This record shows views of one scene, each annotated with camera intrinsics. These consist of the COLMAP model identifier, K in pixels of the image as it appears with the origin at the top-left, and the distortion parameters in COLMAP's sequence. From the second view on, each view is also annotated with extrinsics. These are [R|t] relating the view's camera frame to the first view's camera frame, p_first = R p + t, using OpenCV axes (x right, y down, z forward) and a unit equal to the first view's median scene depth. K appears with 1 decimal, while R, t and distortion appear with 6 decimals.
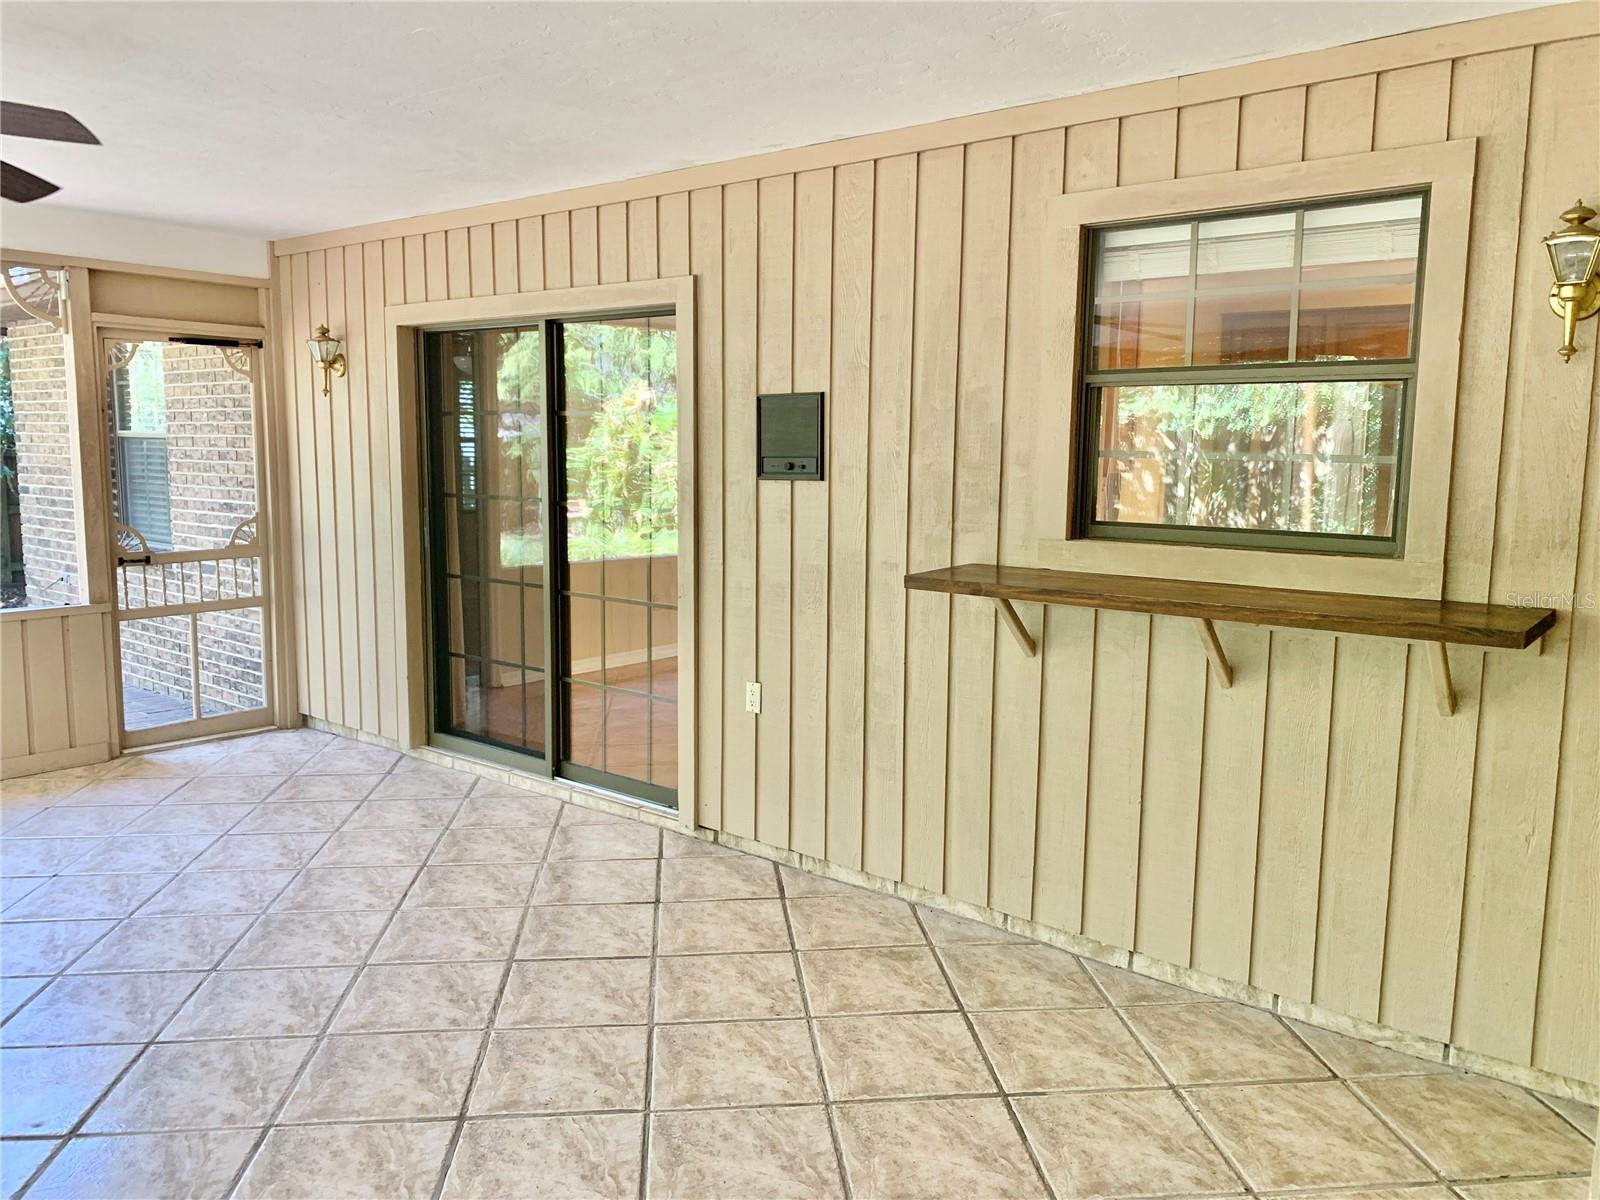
lens RADIAL K [[1219.0, 0, 803.8], [0, 1219.0, 590.5], [0, 0, 1]] dist [0.009274, -0.010454]
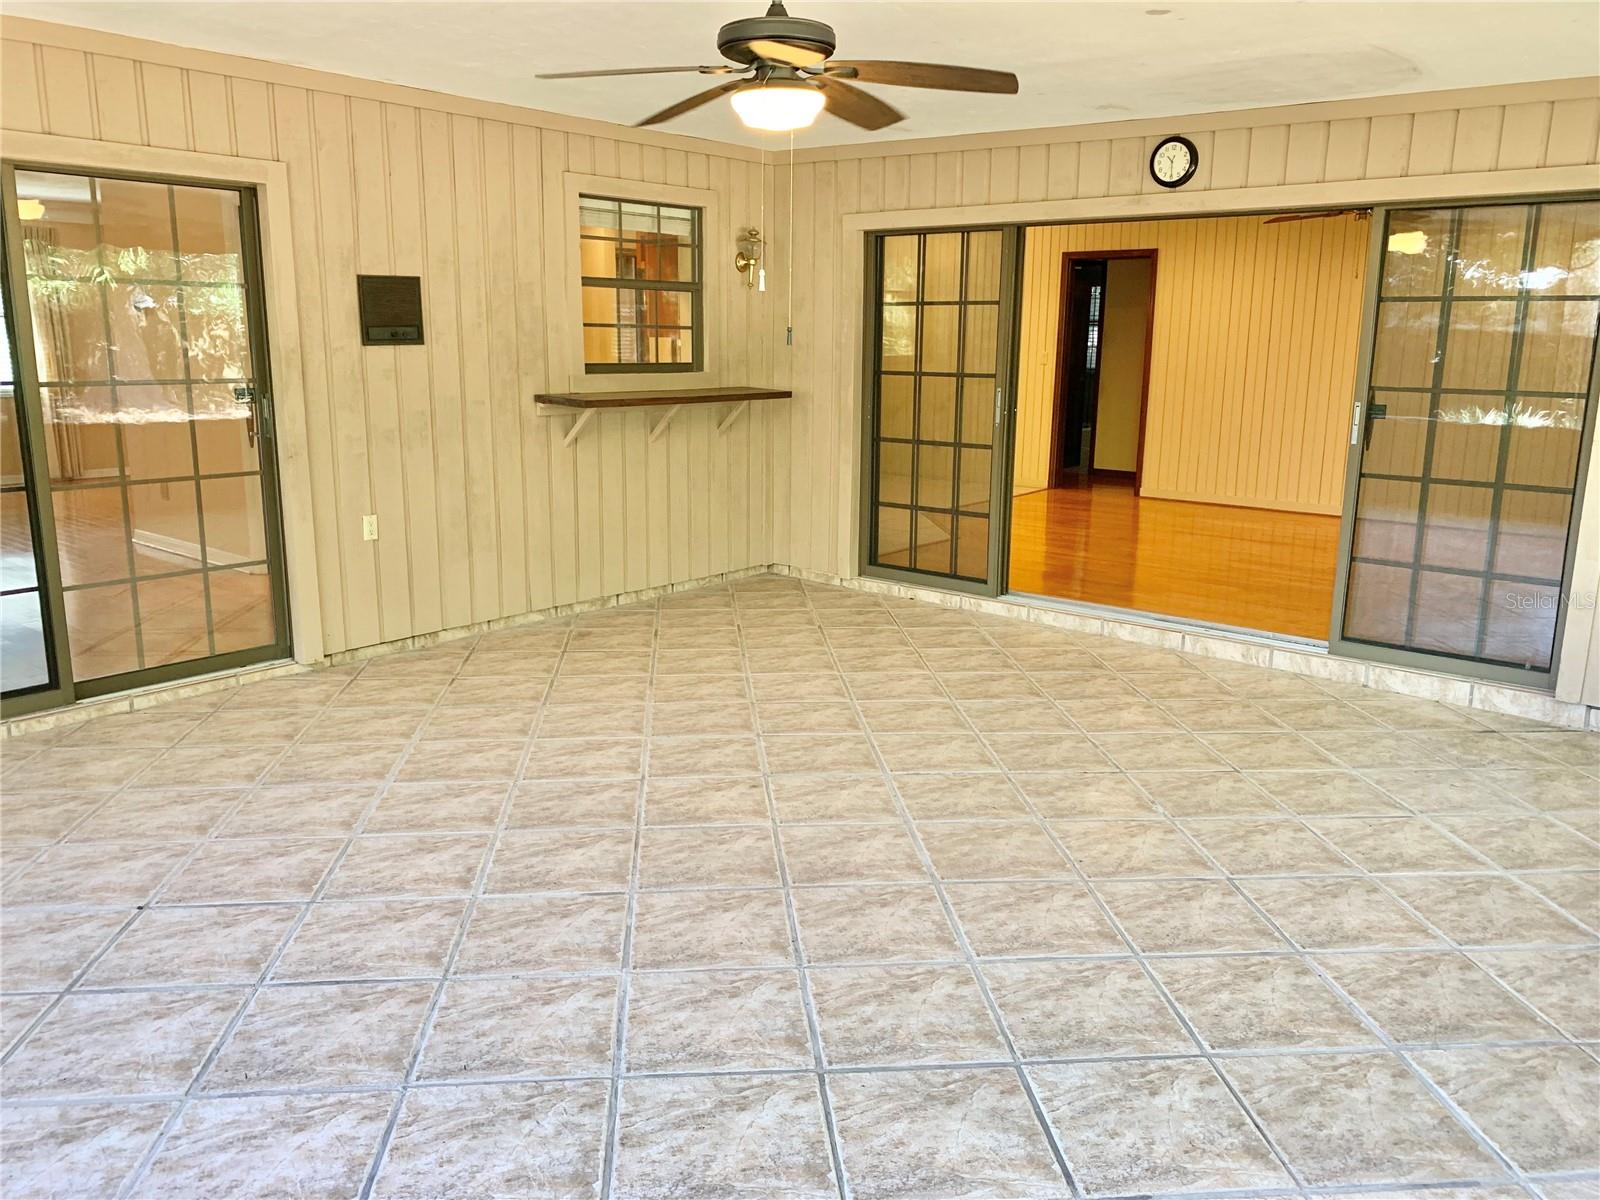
lens RADIAL K [[1219.0, 0, 803.8], [0, 1219.0, 590.5], [0, 0, 1]] dist [0.009274, -0.010454]
pose [[-0.001745, -0.208339, 0.978055, -1.308498], [0.115073, 0.971518, 0.207152, -0.056651], [-0.993356, 0.112909, 0.022278, 0.579120]]
